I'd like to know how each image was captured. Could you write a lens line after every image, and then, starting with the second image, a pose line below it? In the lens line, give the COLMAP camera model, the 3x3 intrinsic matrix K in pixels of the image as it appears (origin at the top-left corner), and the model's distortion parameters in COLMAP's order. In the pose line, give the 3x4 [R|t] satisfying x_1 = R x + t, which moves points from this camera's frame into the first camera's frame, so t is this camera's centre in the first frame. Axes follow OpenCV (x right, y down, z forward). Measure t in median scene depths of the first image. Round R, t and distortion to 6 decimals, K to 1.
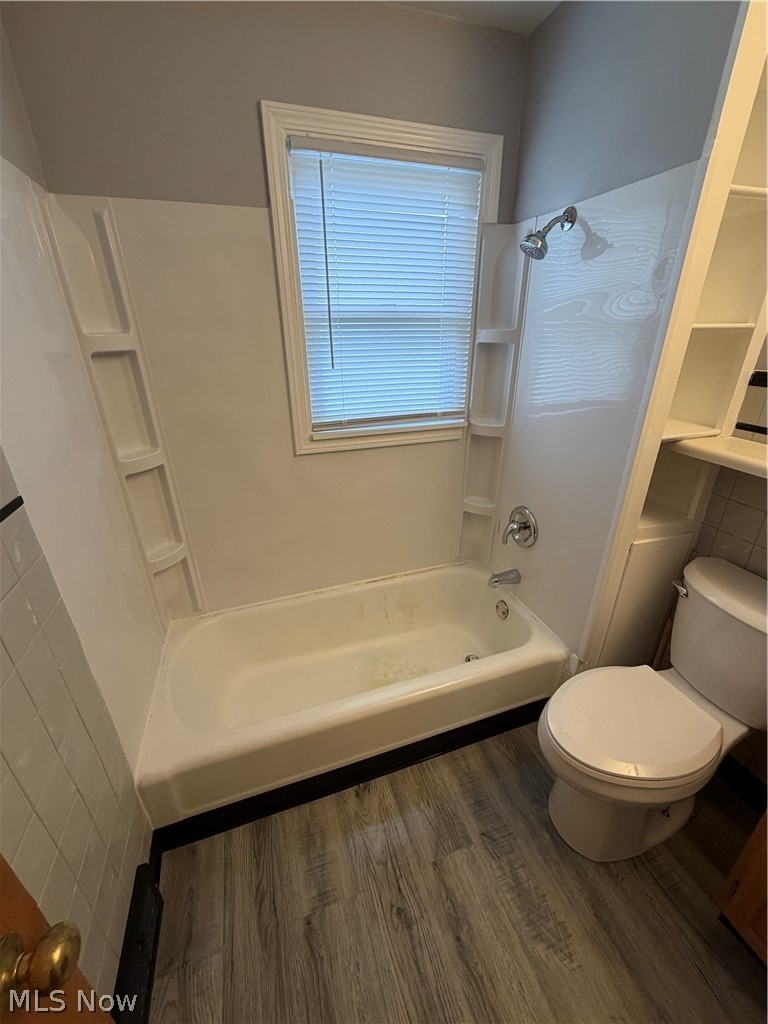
lens RADIAL K [[407.2, 0, 382.2], [0, 407.2, 509.5], [0, 0, 1]] dist [-0.000246, 0.000050]
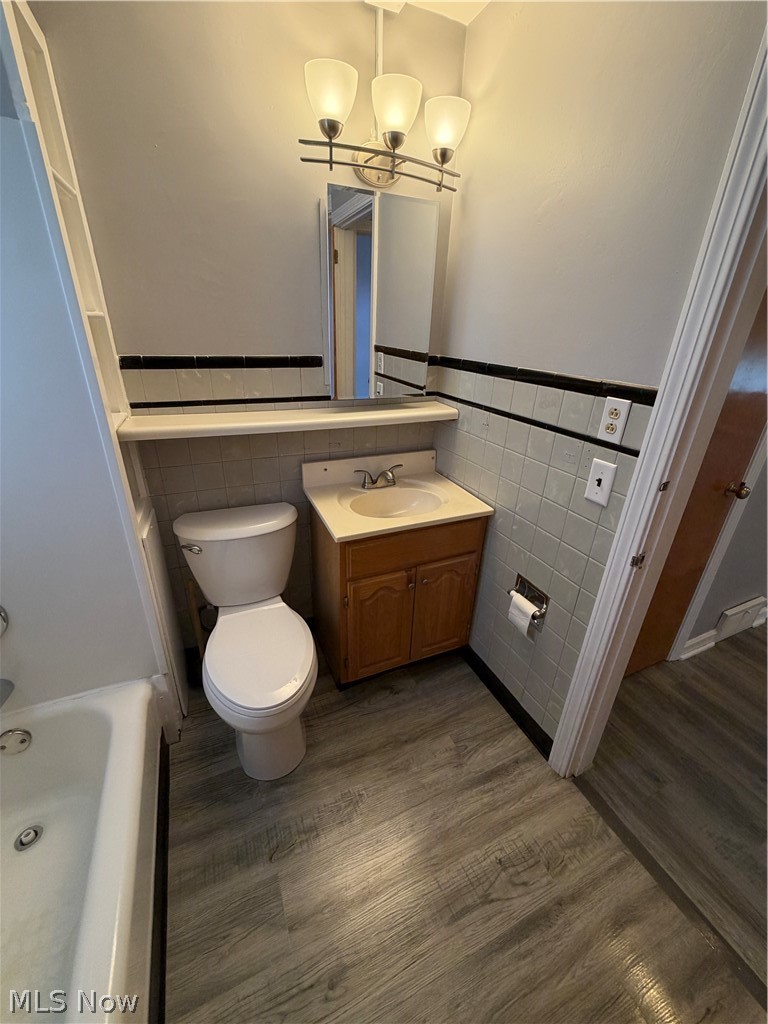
lens RADIAL K [[407.2, 0, 382.2], [0, 407.2, 509.5], [0, 0, 1]] dist [-0.000246, 0.000050]
pose [[-0.092395, -0.410772, 0.907044, -0.301858], [0.376862, 0.828749, 0.413703, -0.168660], [-0.921650, 0.380055, 0.078232, 0.381600]]
